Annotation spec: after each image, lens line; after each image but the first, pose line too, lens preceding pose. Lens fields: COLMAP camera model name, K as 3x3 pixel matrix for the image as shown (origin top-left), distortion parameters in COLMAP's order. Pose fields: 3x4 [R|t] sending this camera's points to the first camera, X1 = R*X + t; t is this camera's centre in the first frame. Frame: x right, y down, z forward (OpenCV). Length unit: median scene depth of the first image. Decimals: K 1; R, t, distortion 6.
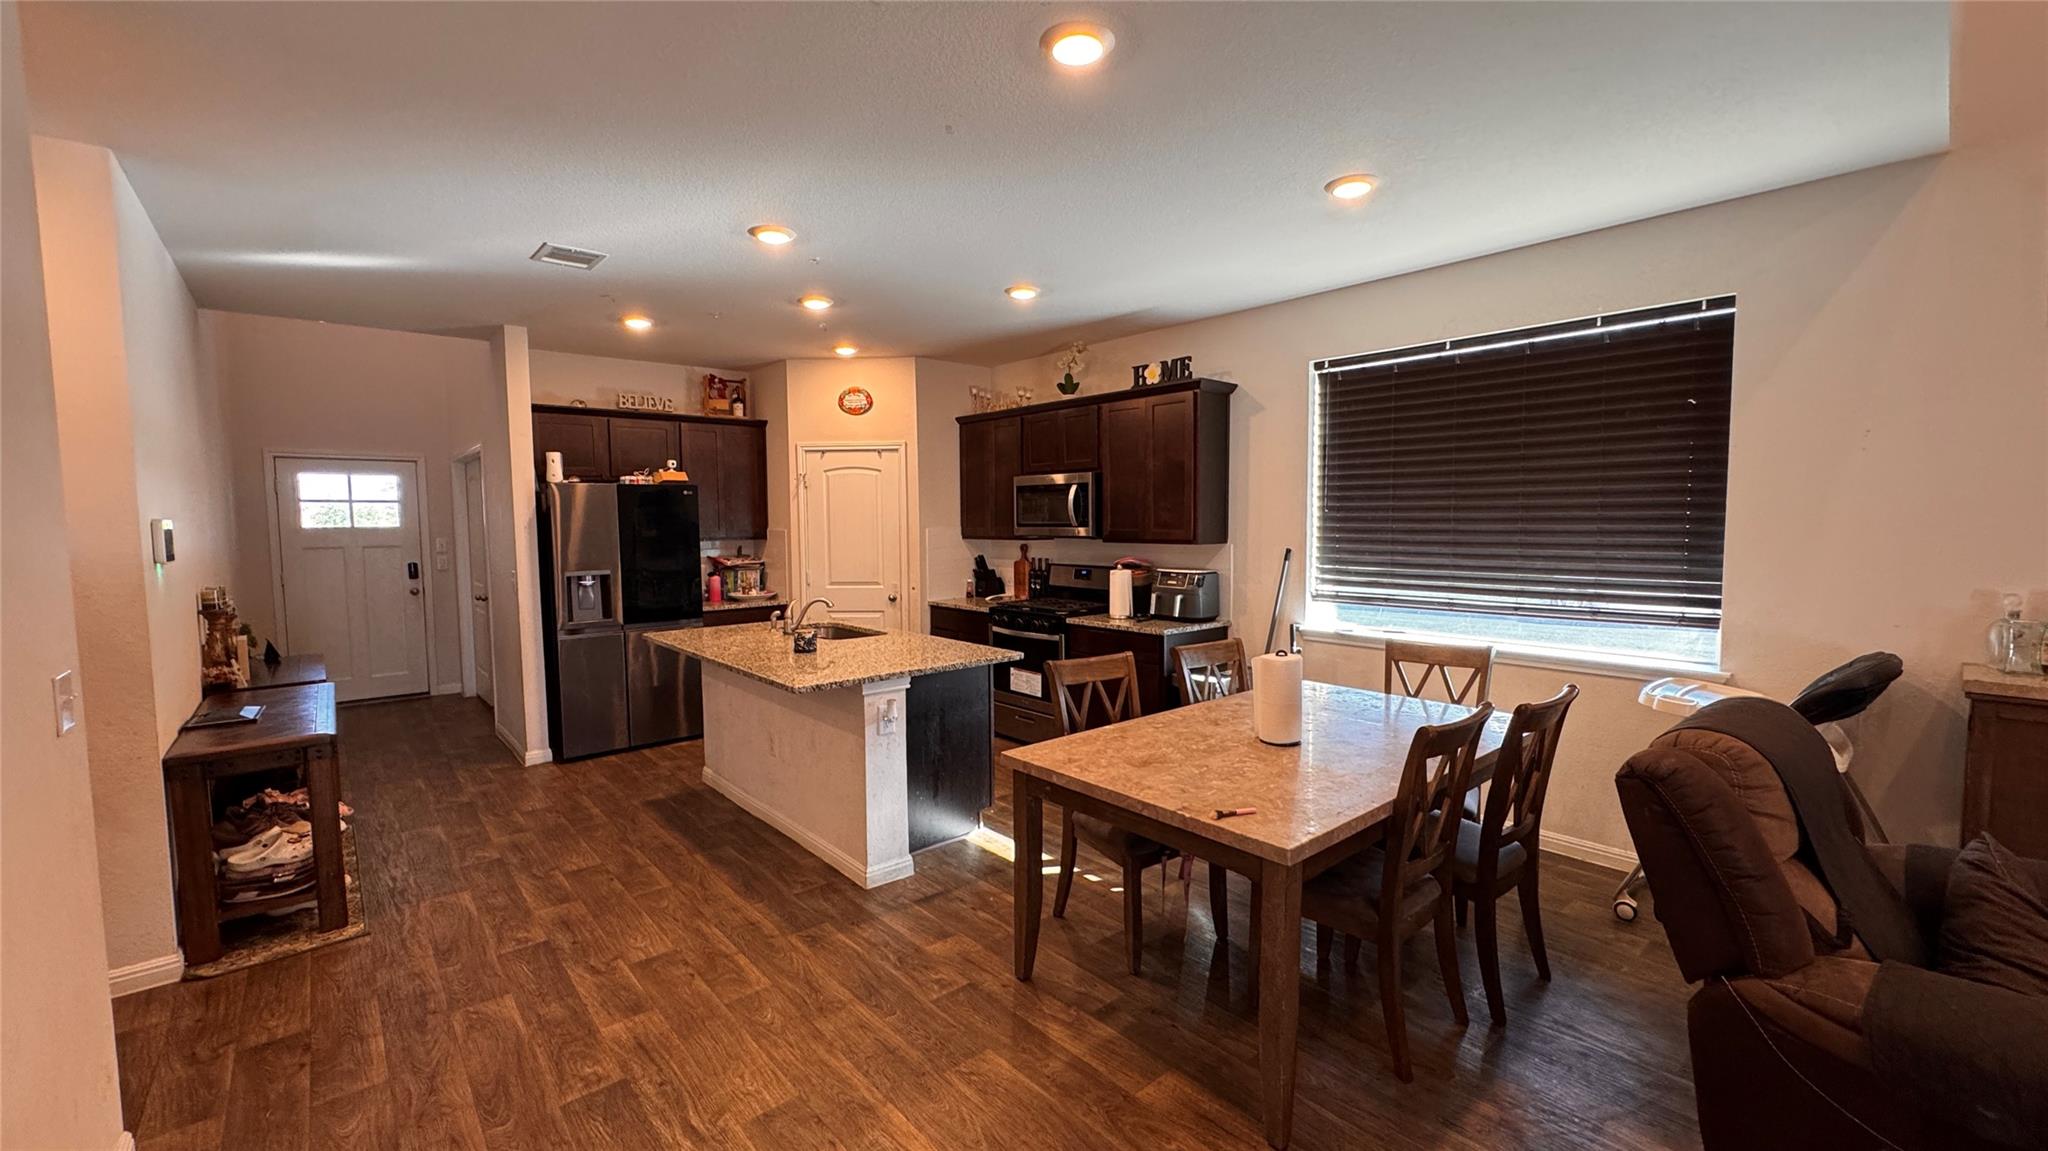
lens RADIAL K [[822.3, 0, 1022.5], [0, 822.3, 564.4], [0, 0, 1]] dist [-0.000420, 0.000074]
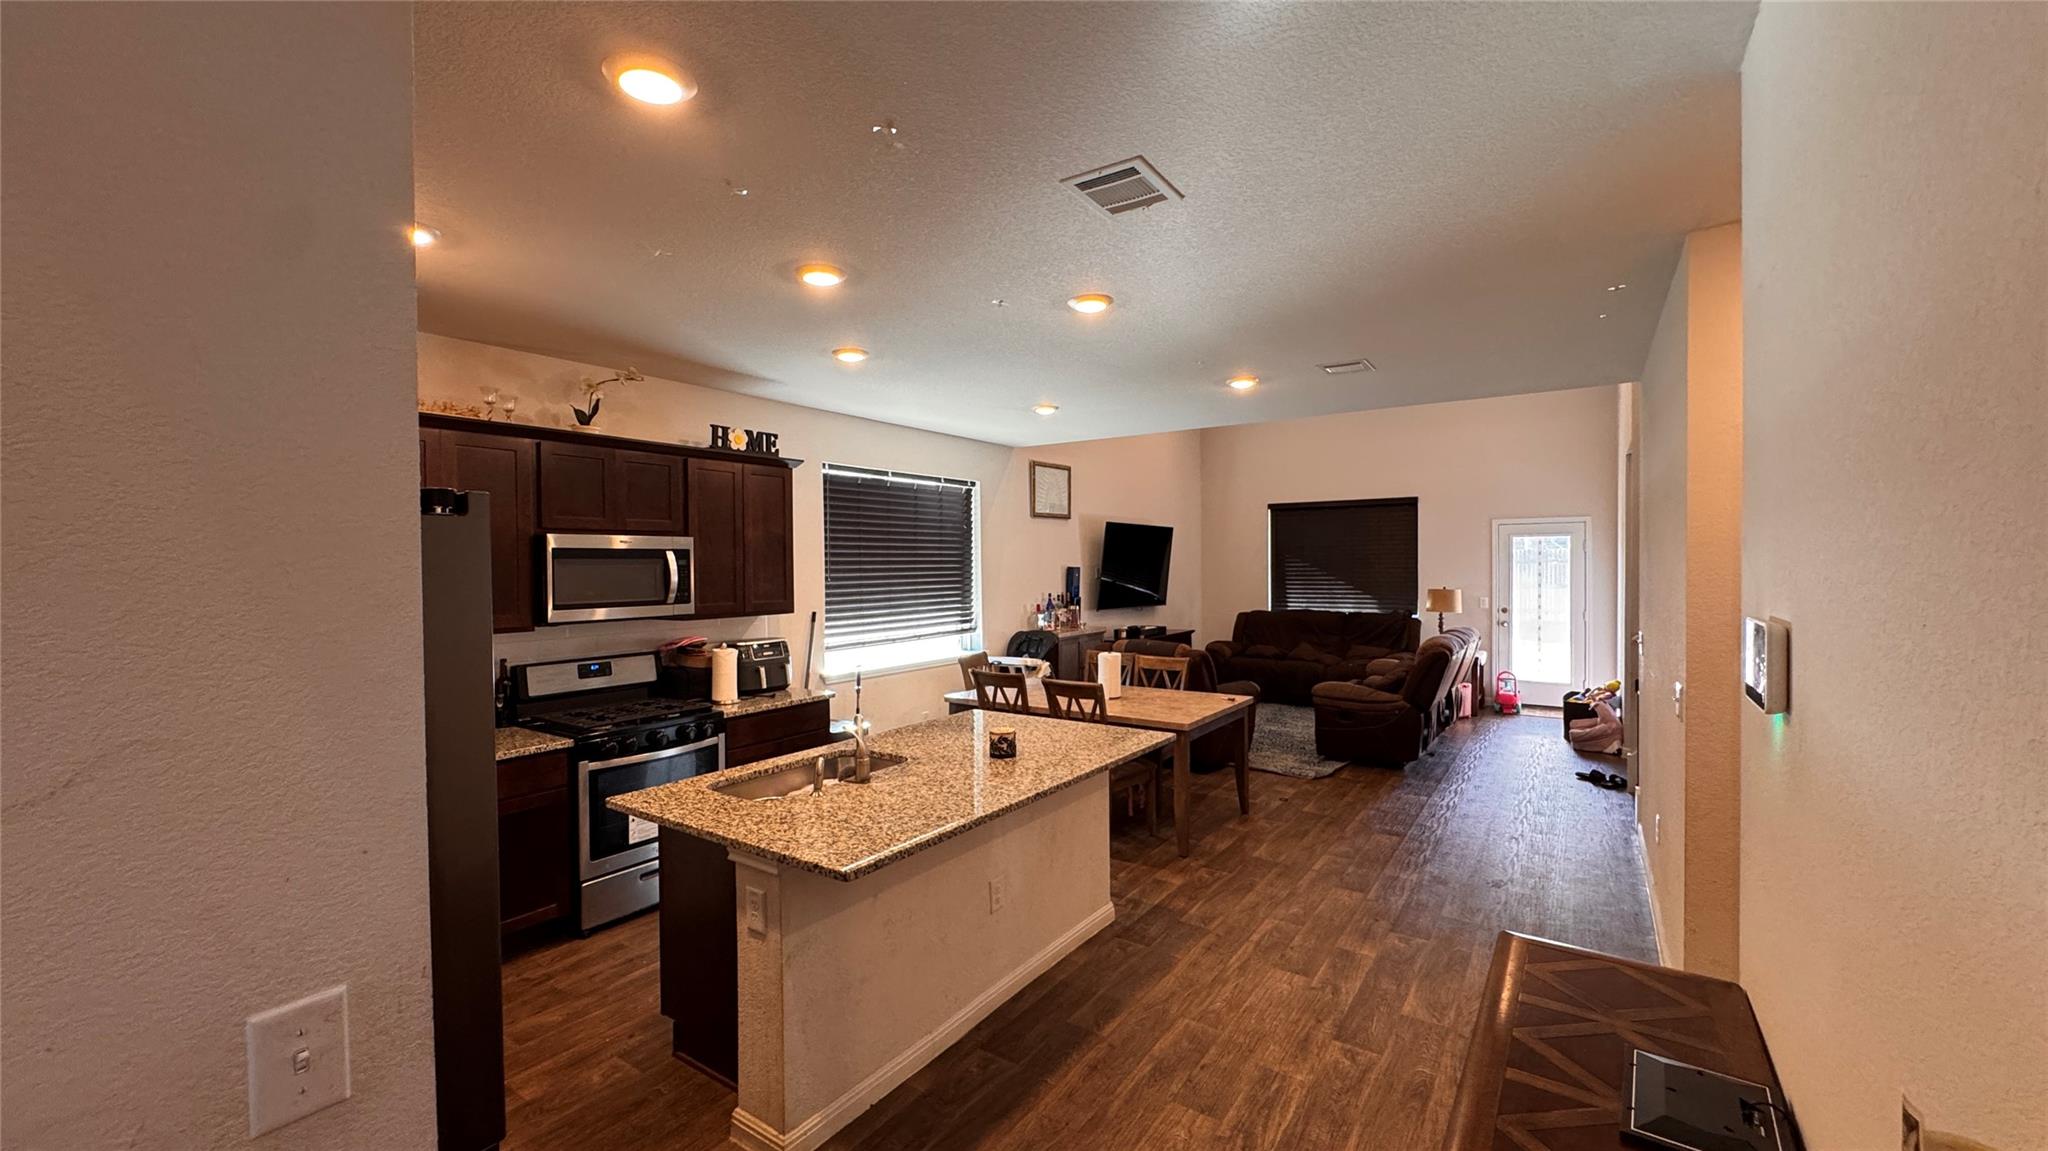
lens RADIAL K [[822.3, 0, 1021.8], [0, 822.3, 568.0], [0, 0, 1]] dist [-0.000420, 0.000074]
pose [[-0.254109, 0.004755, 0.967164, -1.092168], [0.068227, 0.997585, 0.013021, -0.093834], [-0.964766, 0.069295, -0.253820, 1.204629]]
